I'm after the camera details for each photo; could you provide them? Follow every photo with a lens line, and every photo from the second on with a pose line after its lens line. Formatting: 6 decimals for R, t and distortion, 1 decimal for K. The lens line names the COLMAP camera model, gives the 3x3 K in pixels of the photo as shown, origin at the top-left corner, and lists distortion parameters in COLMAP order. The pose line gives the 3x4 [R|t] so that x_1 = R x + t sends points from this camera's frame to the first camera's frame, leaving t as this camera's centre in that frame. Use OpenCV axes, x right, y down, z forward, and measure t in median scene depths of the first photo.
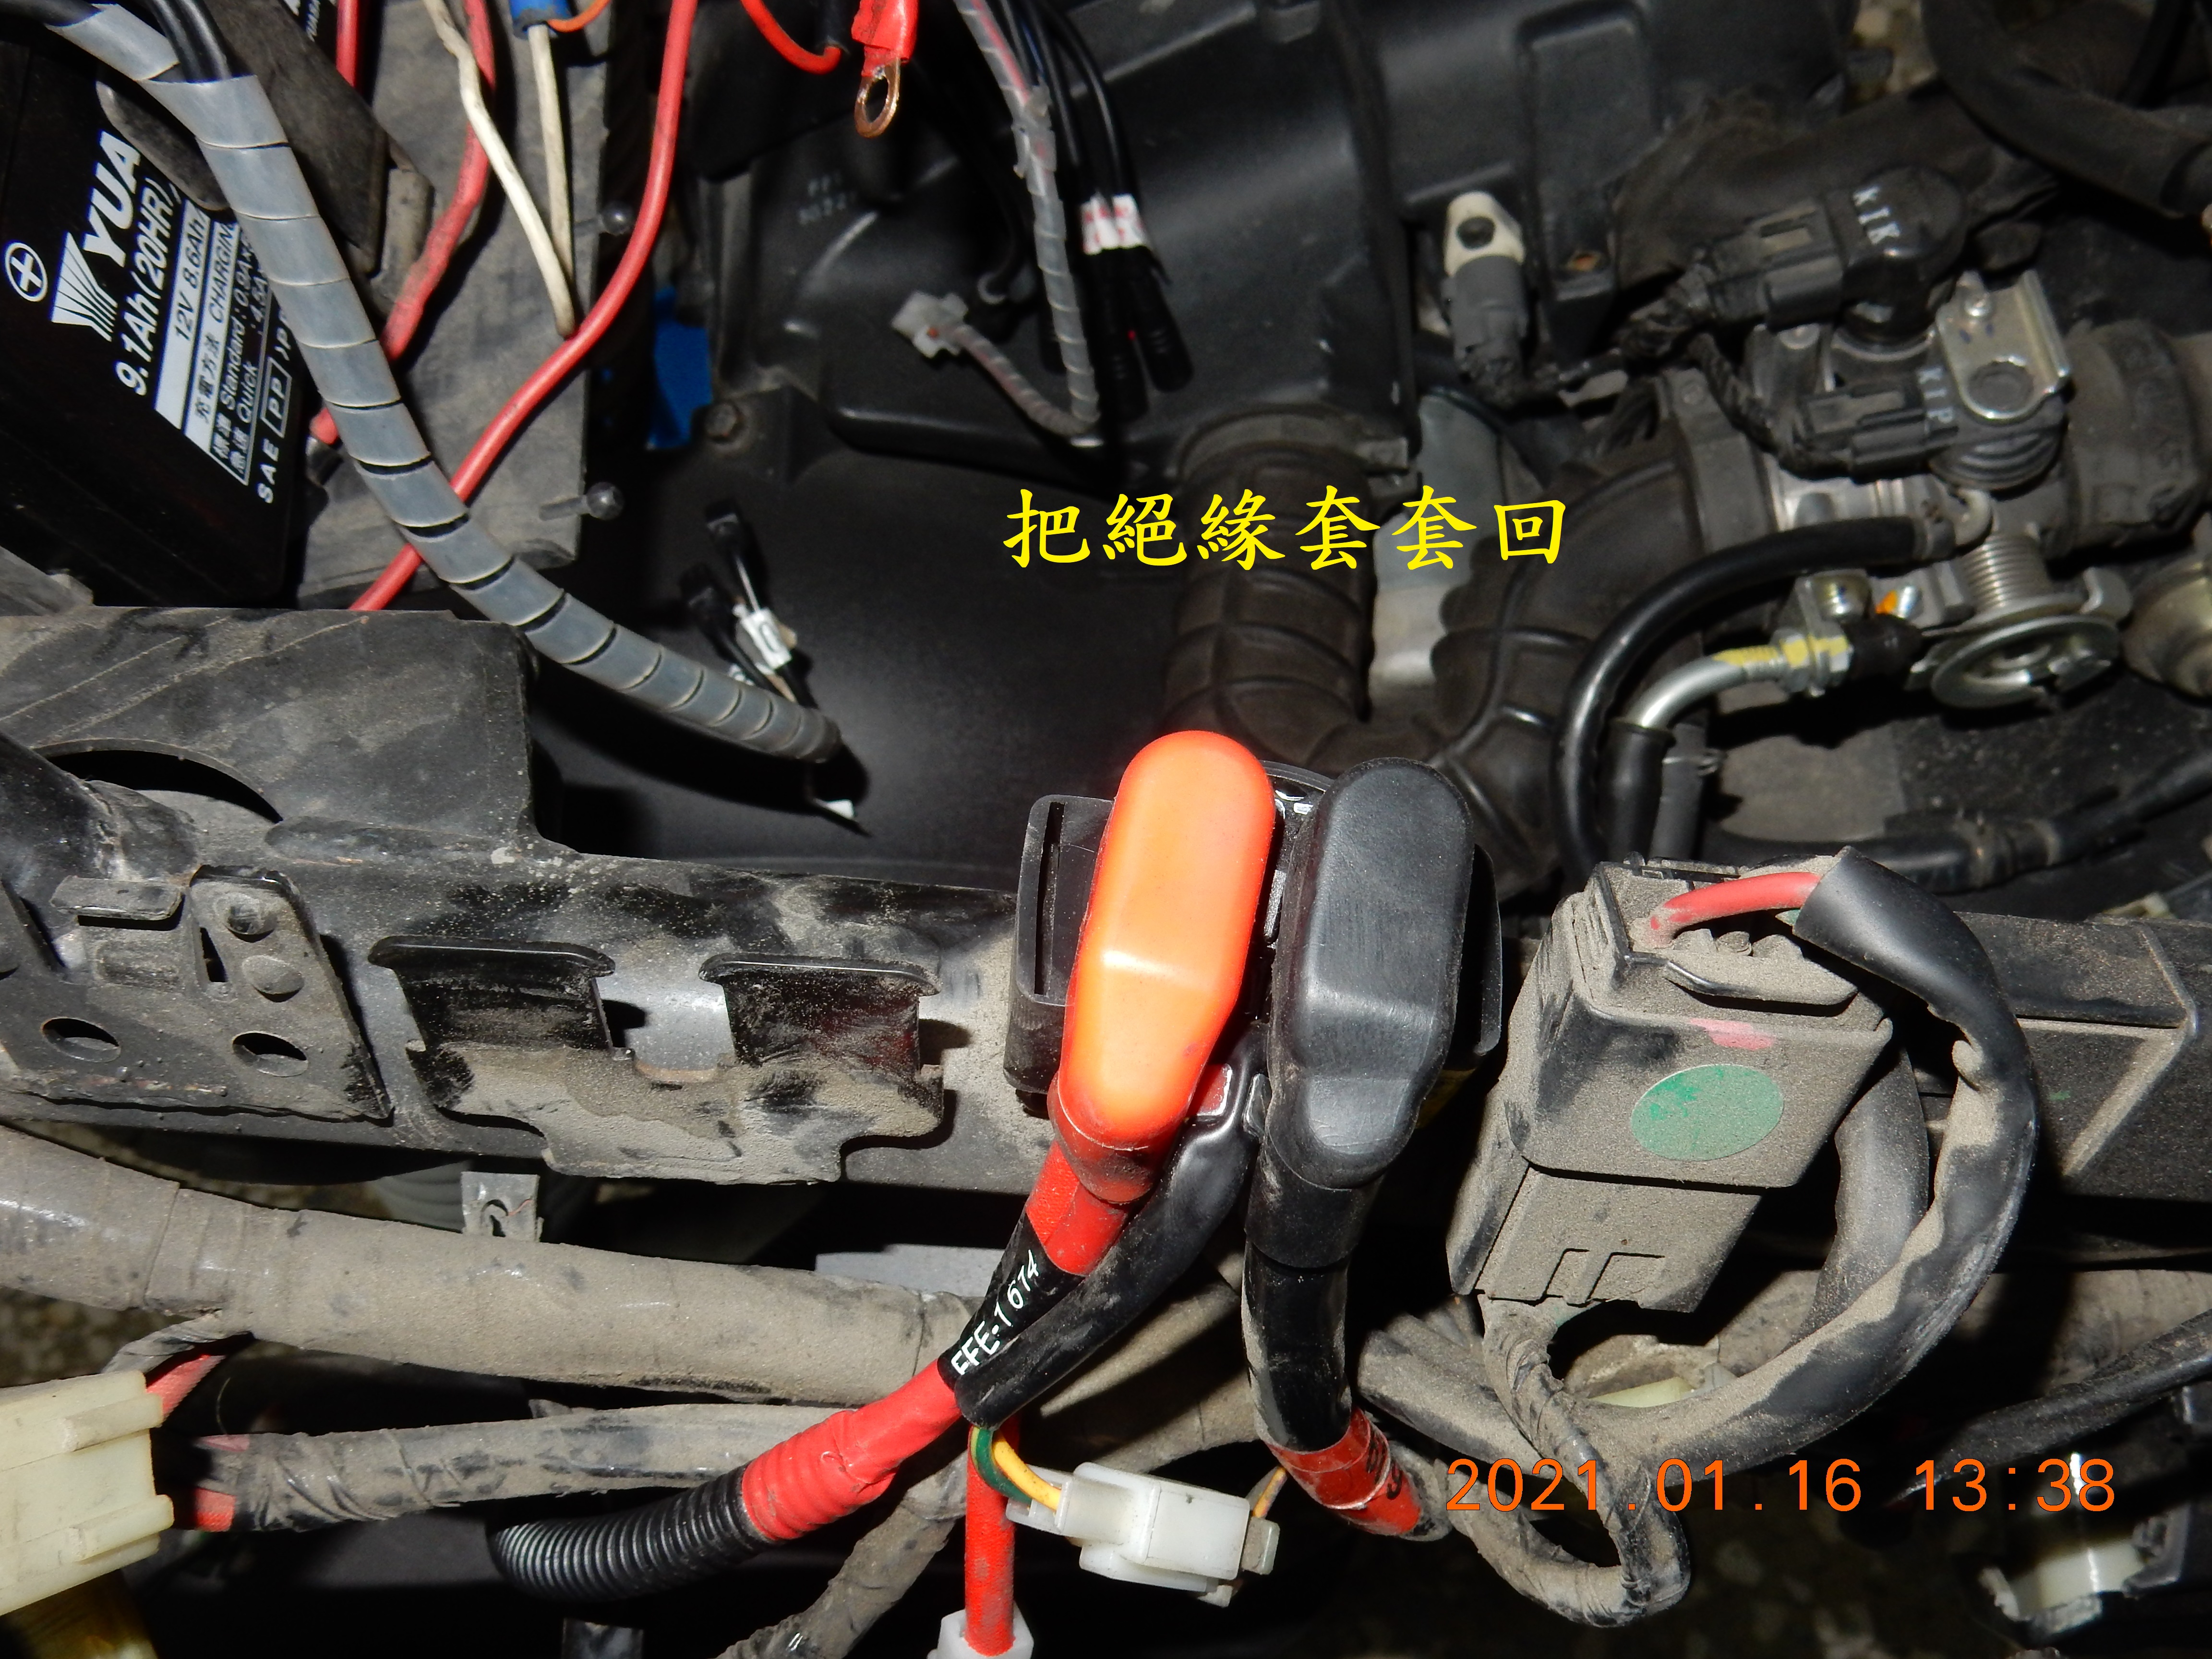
lens RADIAL K [[1885.2, 0, 1101.2], [0, 1885.2, 827.4], [0, 0, 1]] dist [-0.009481, 0.001613]
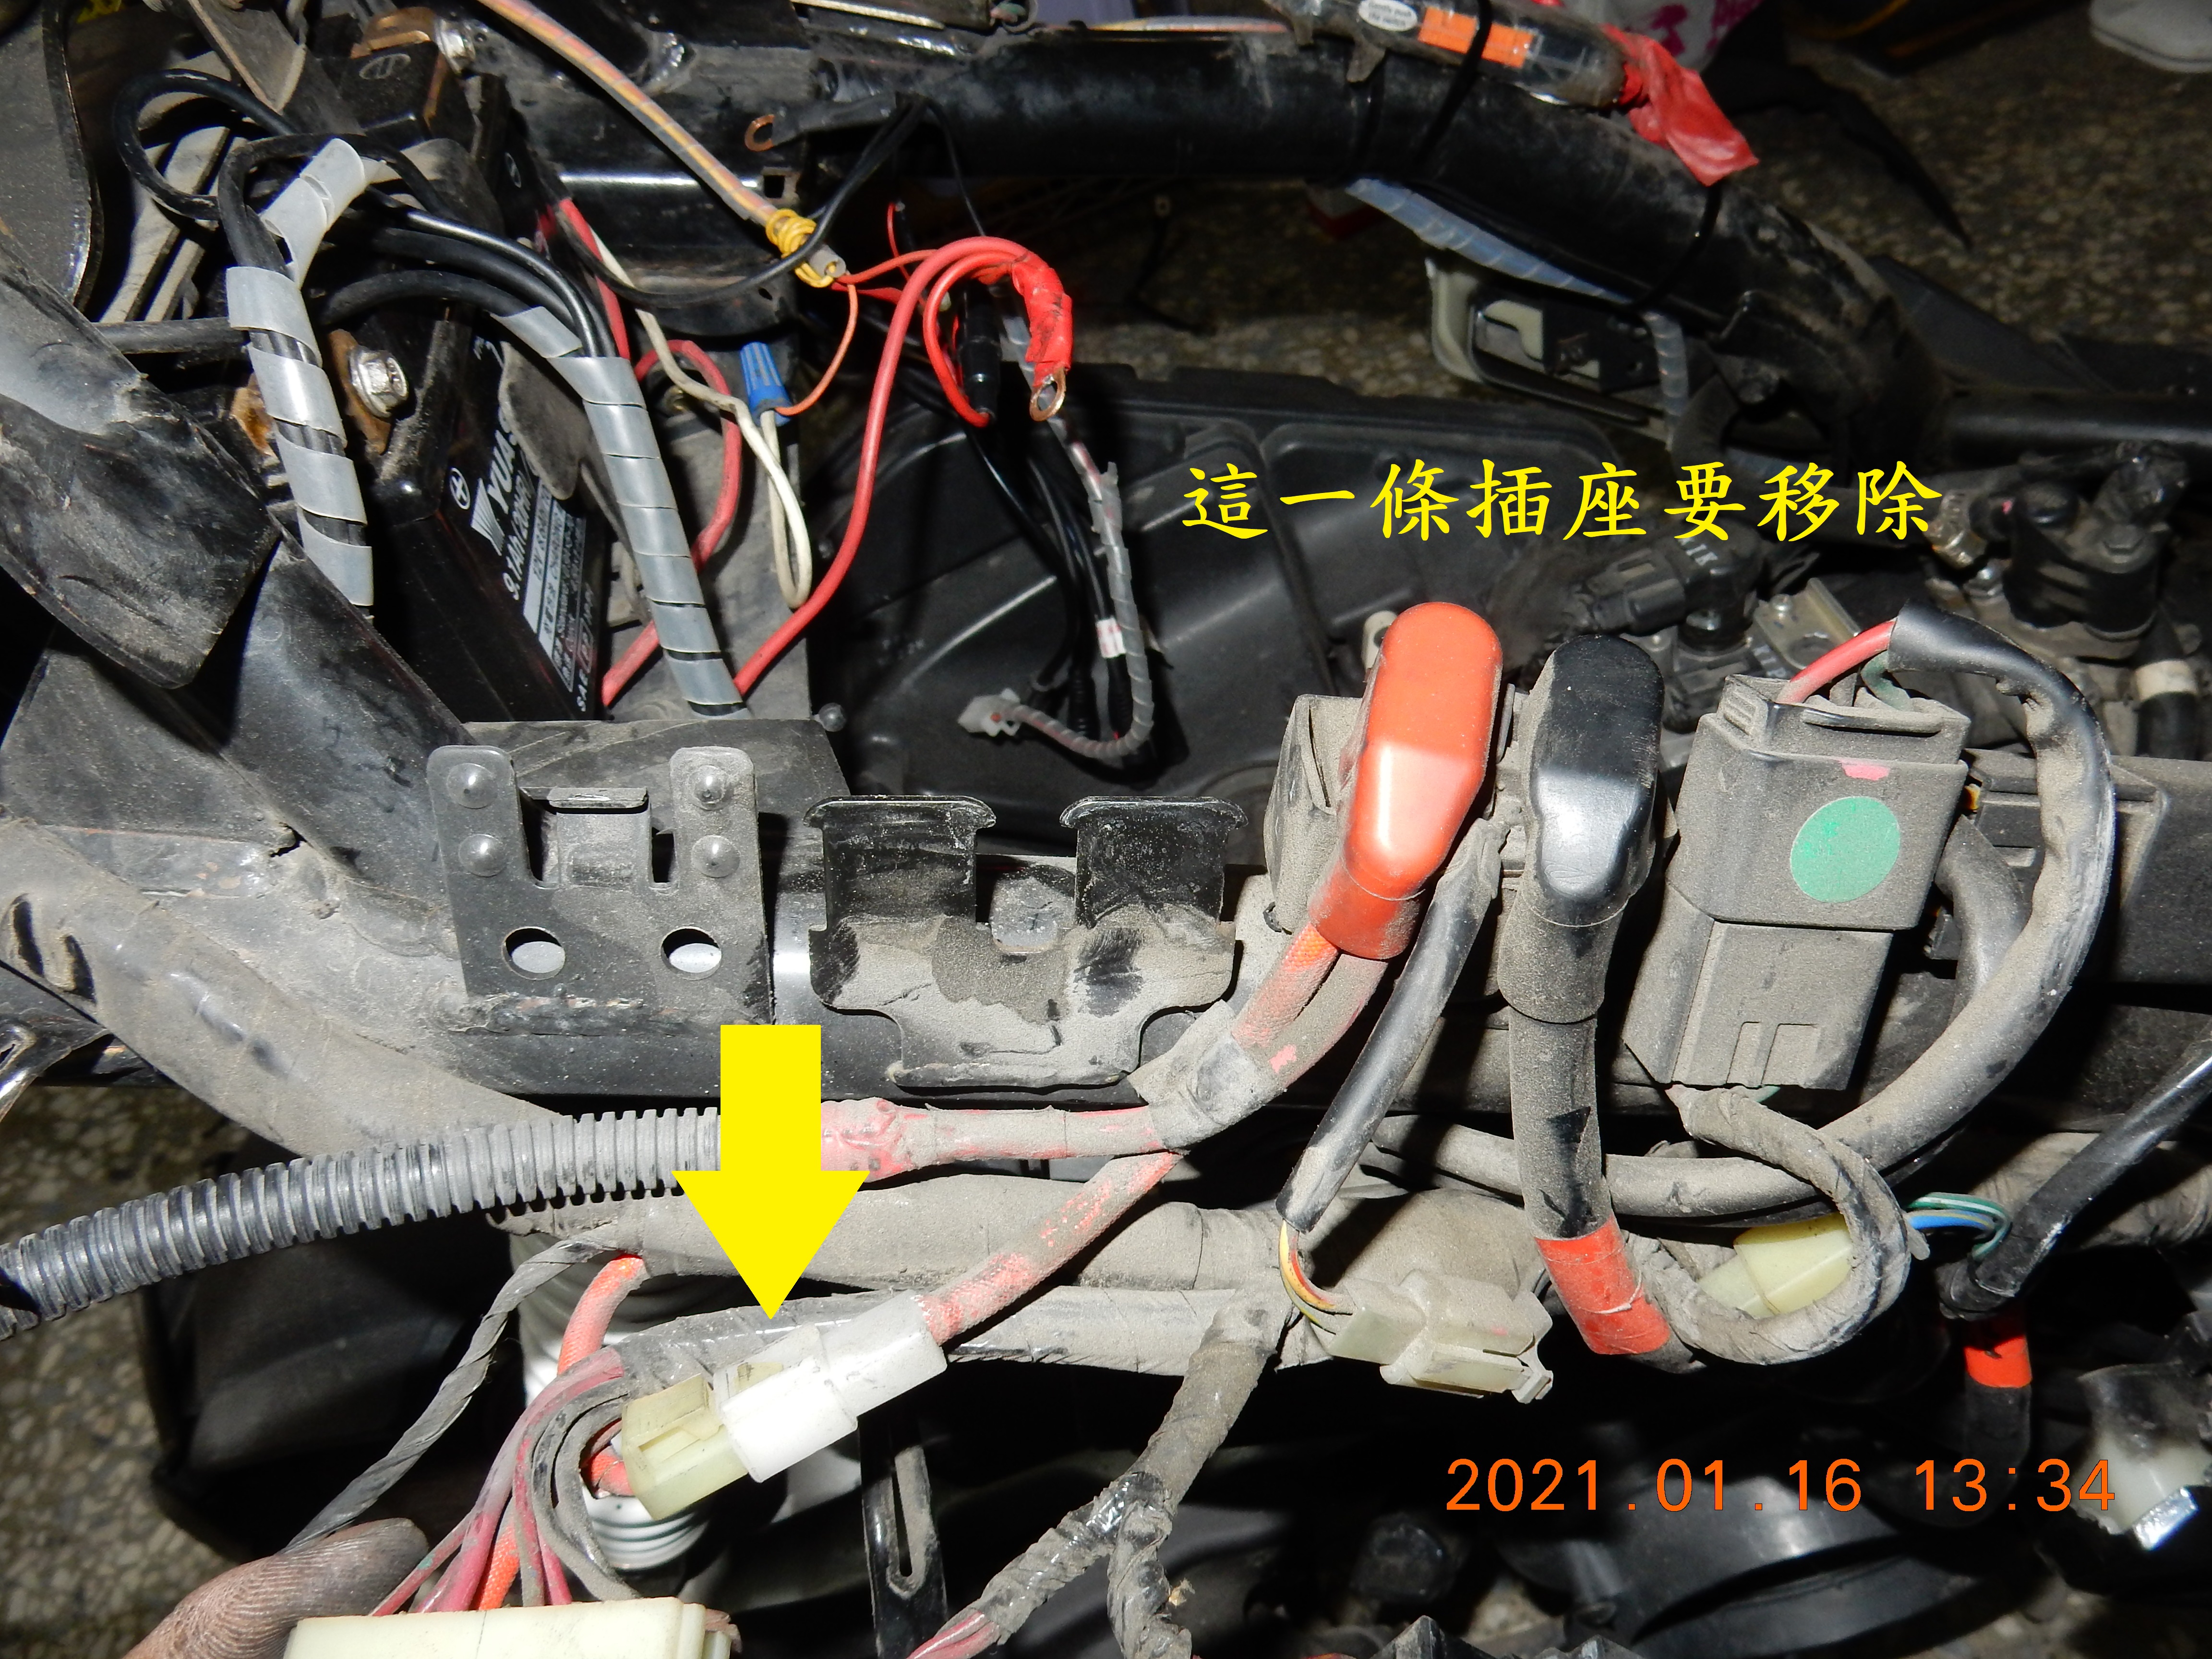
lens RADIAL K [[1588.5, 0, 1088.0], [0, 1588.5, 824.3], [0, 0, 1]] dist [-0.005337, -0.003795]
pose [[0.995003, -0.062934, 0.077510, -0.205905], [0.085927, 0.935103, -0.343801, 0.334125], [-0.050842, 0.348743, 0.935838, -0.010043]]
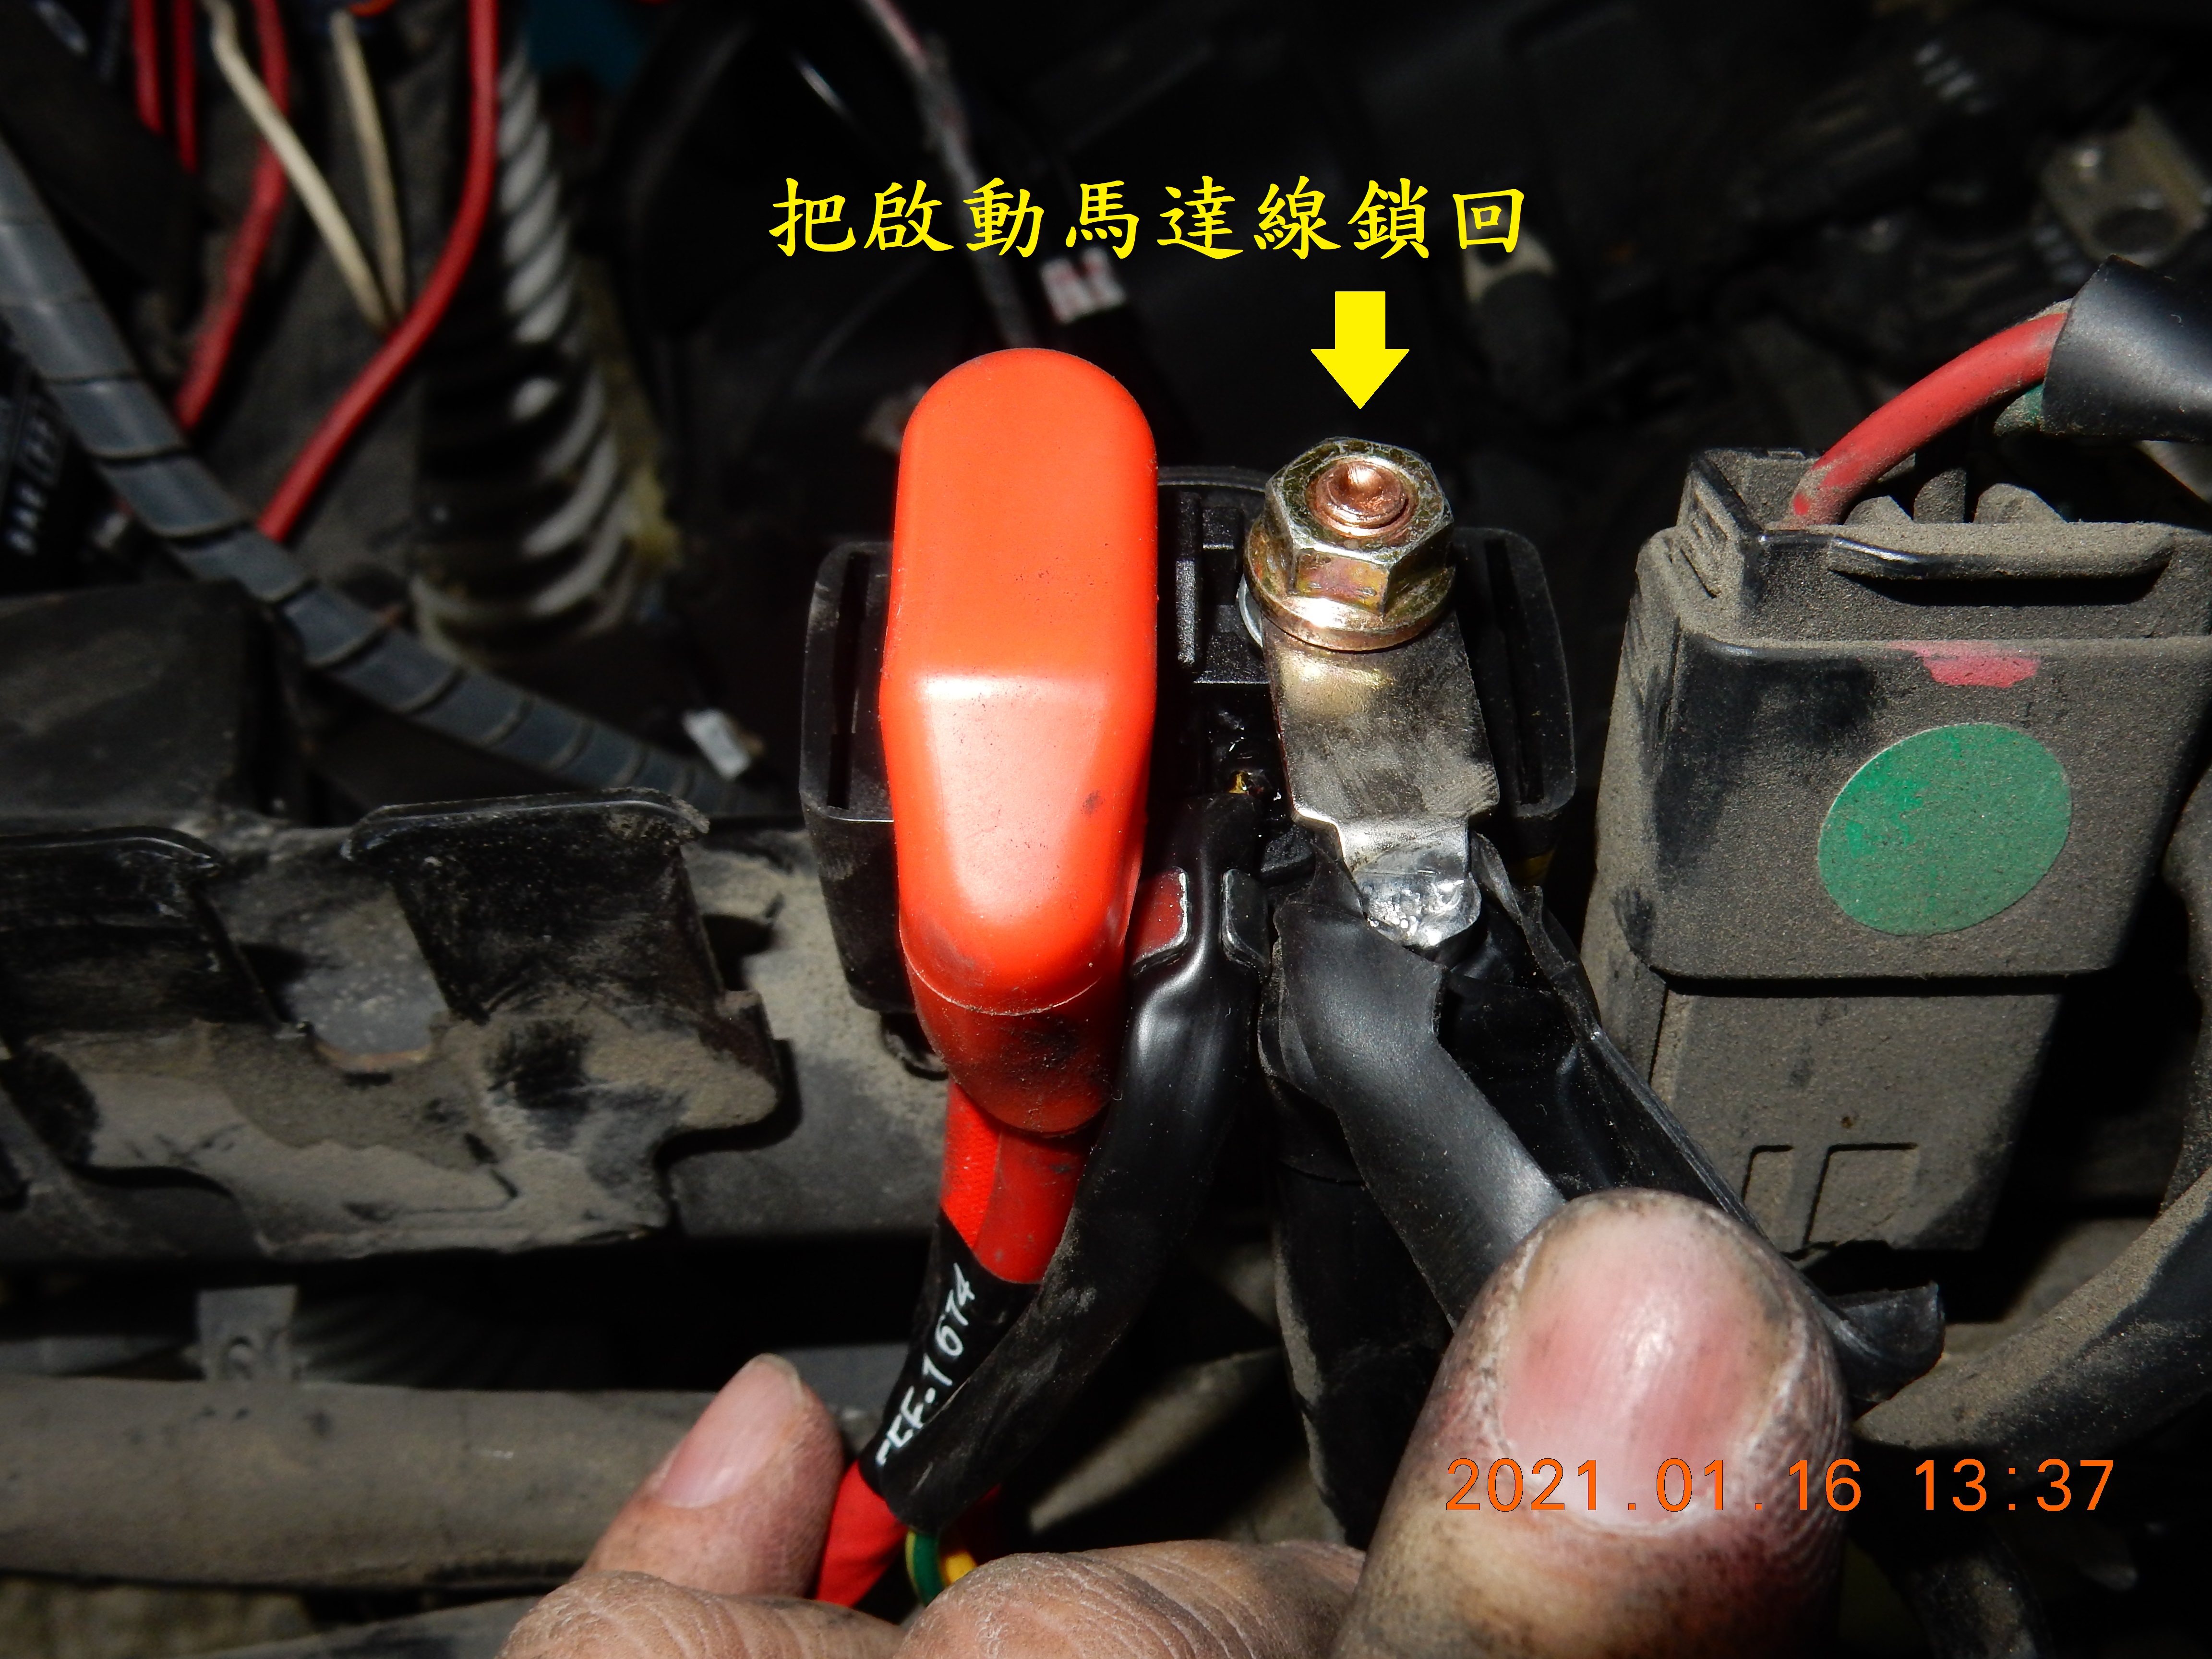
lens RADIAL K [[1879.6, 0, 1105.2], [0, 1879.6, 836.0], [0, 0, 1]] dist [-0.015644, 0.006295]
pose [[0.989218, -0.131348, -0.064771, 0.068072], [0.119063, 0.978819, -0.166546, 0.156174], [0.085275, 0.157038, 0.983904, 0.277579]]
